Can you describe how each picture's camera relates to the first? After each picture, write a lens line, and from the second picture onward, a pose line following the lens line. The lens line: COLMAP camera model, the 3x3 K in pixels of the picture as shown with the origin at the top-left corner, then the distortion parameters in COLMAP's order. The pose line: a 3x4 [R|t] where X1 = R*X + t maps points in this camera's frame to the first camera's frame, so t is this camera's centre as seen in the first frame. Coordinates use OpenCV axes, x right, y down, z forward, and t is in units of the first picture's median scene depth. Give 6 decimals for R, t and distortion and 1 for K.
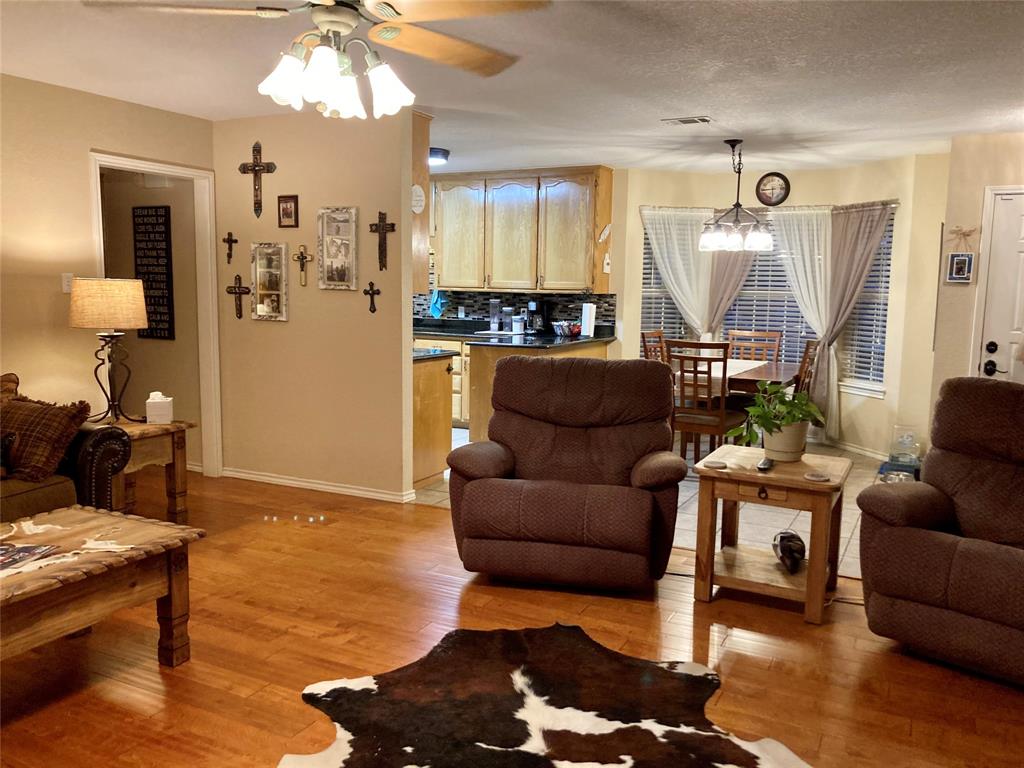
lens RADIAL K [[831.3, 0, 511.3], [0, 831.3, 382.5], [0, 0, 1]] dist [0.040163, -0.065420]
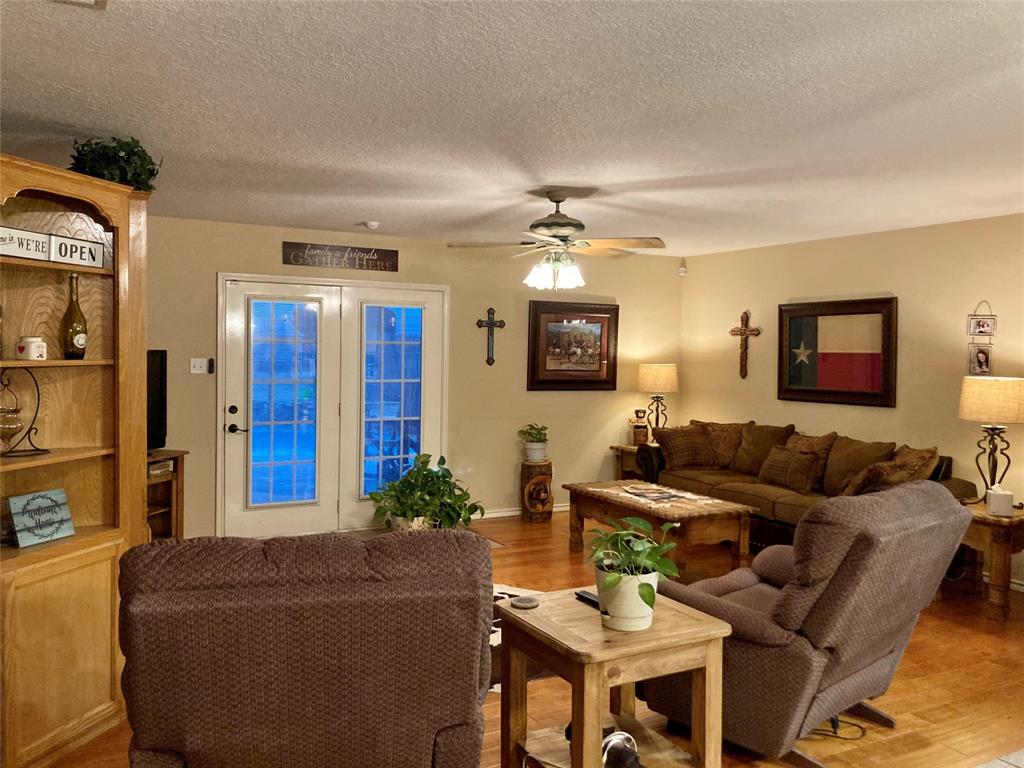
lens RADIAL K [[831.3, 0, 510.5], [0, 831.3, 380.2], [0, 0, 1]] dist [0.040163, -0.065420]
pose [[-0.566475, 0.003199, -0.824073, 1.155598], [-0.127457, 0.987619, 0.091450, -0.198181], [0.814163, 0.156838, -0.559054, 1.544660]]
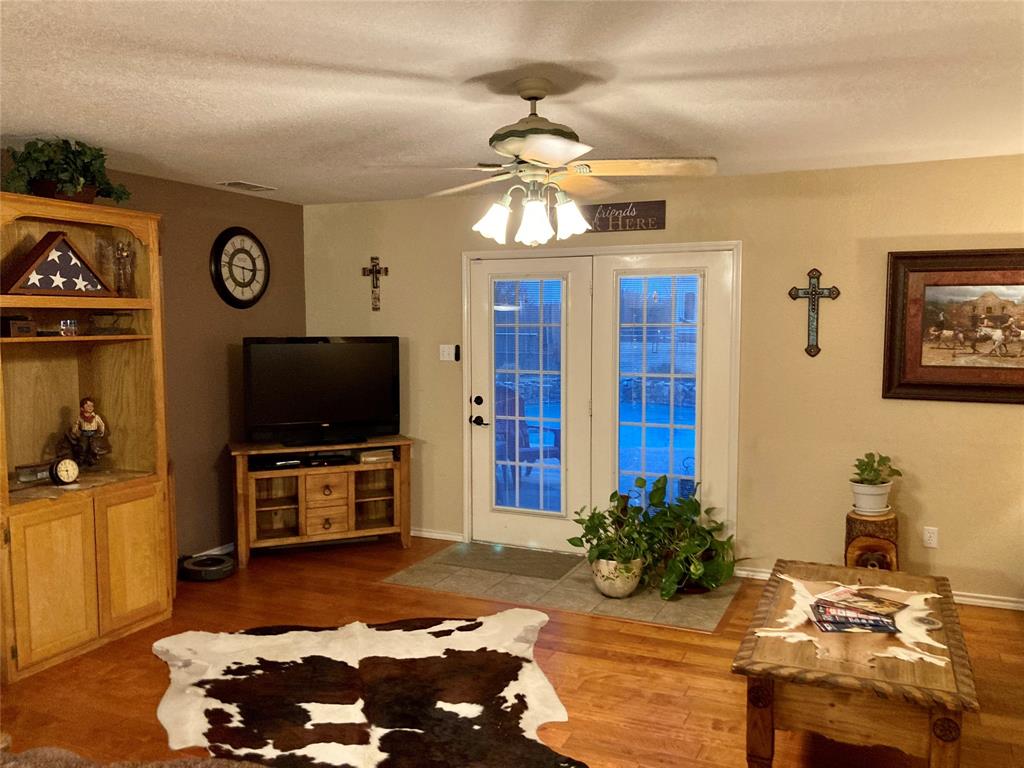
lens RADIAL K [[831.3, 0, 504.5], [0, 831.3, 384.3], [0, 0, 1]] dist [0.040163, -0.065420]
pose [[-0.998625, -0.012808, -0.050824, -0.073098], [-0.022928, 0.978734, 0.203848, -0.269385], [0.047133, 0.204733, -0.977682, 1.679271]]
